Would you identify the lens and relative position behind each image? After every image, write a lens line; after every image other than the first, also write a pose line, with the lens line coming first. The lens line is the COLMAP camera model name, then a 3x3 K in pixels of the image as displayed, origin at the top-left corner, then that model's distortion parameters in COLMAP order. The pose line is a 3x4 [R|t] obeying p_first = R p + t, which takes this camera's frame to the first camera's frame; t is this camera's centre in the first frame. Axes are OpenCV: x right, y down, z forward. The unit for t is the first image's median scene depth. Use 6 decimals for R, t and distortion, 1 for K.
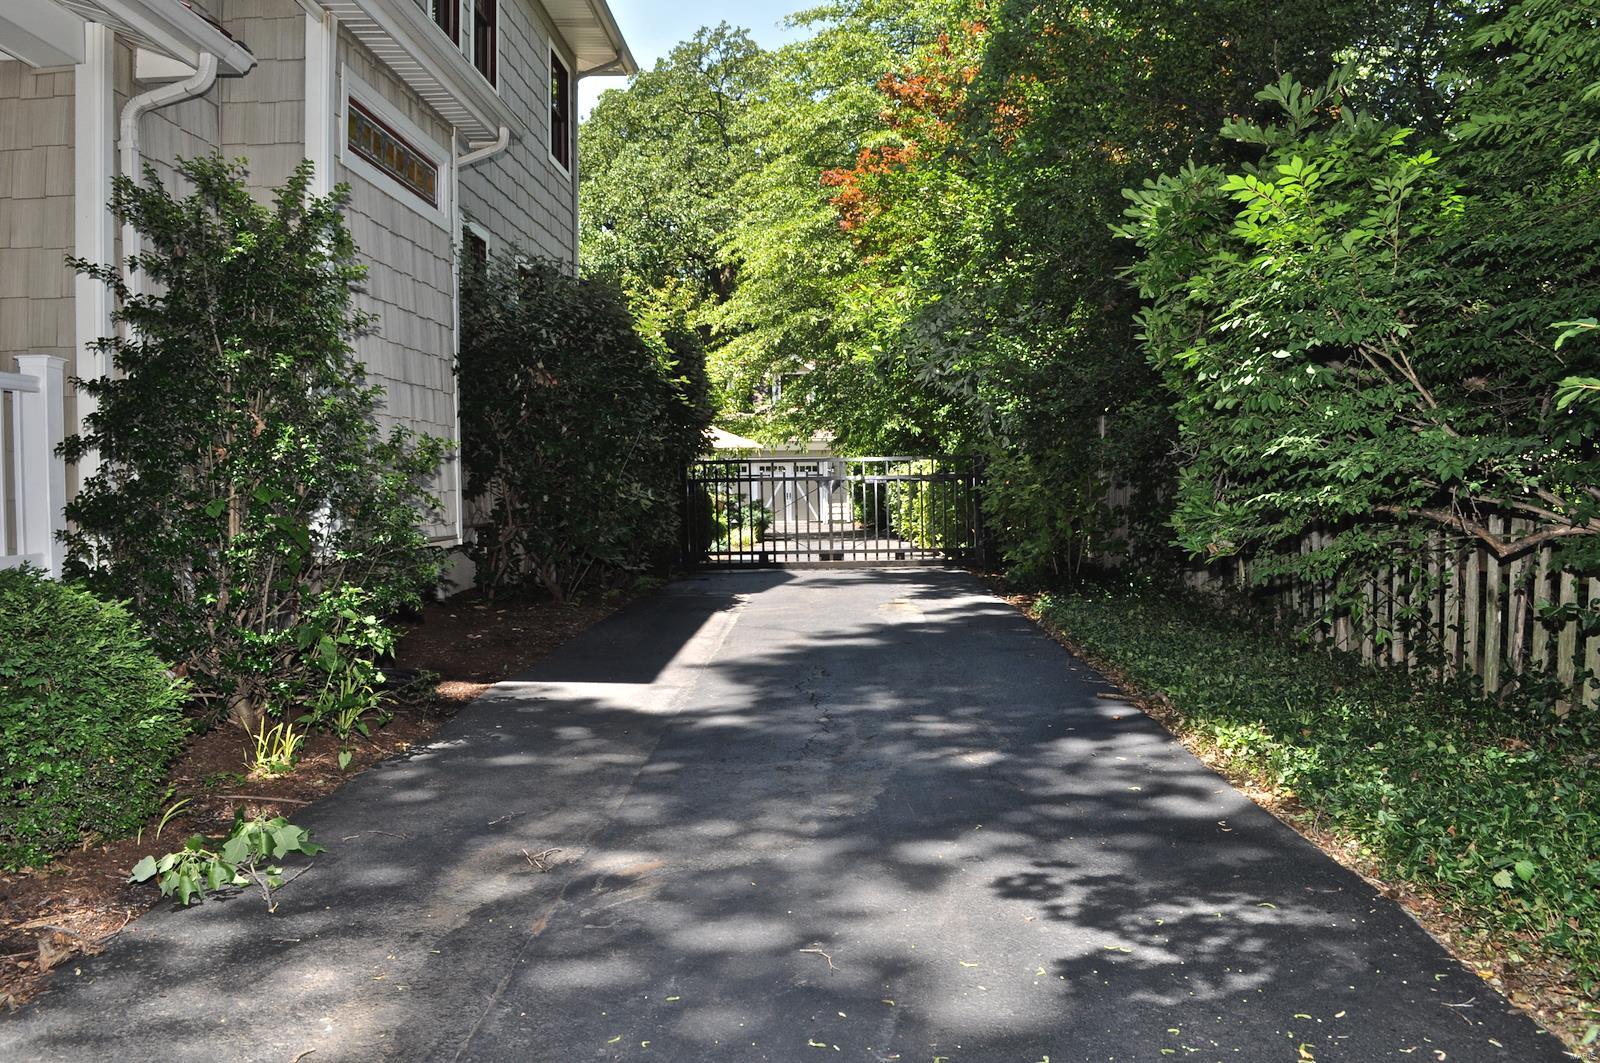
lens RADIAL K [[1272.7, 0, 800.1], [0, 1272.7, 533.4], [0, 0, 1]] dist [-0.085162, 0.011767]
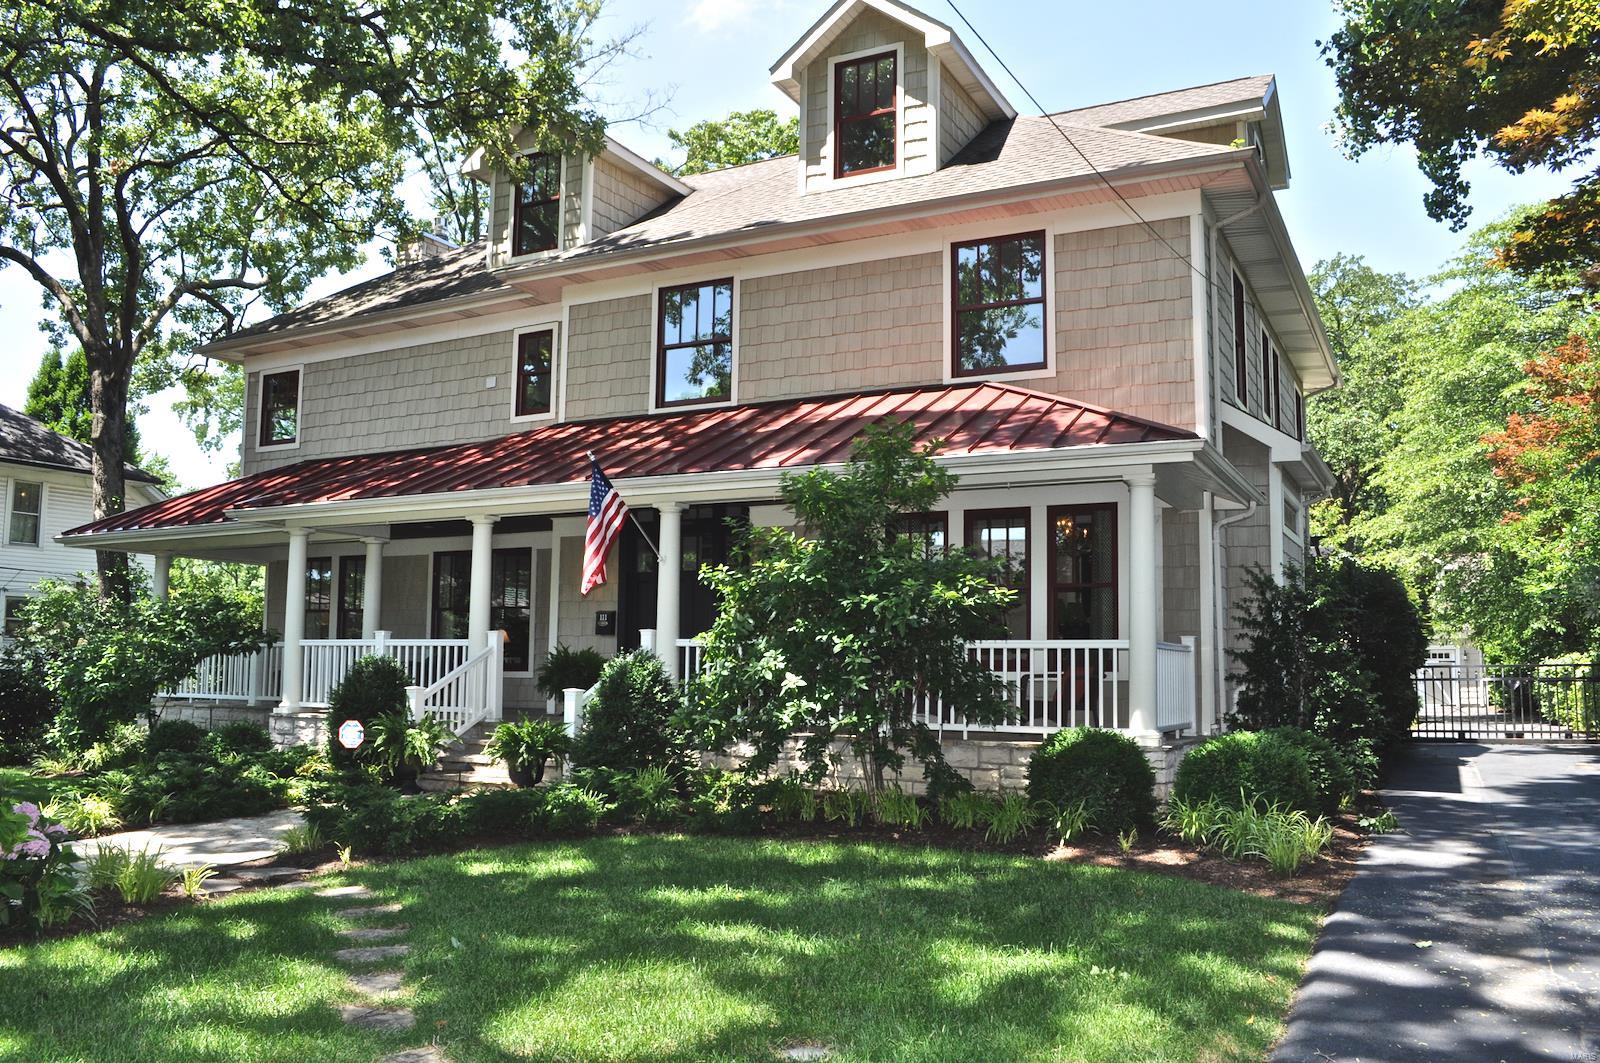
lens RADIAL K [[1272.7, 0, 802.2], [0, 1272.7, 531.6], [0, 0, 1]] dist [-0.085162, 0.011767]
pose [[0.904845, -0.029871, -0.424692, -0.061337], [-0.029253, 0.990816, -0.132016, -0.000851], [0.424735, 0.131878, 0.895661, -0.352746]]
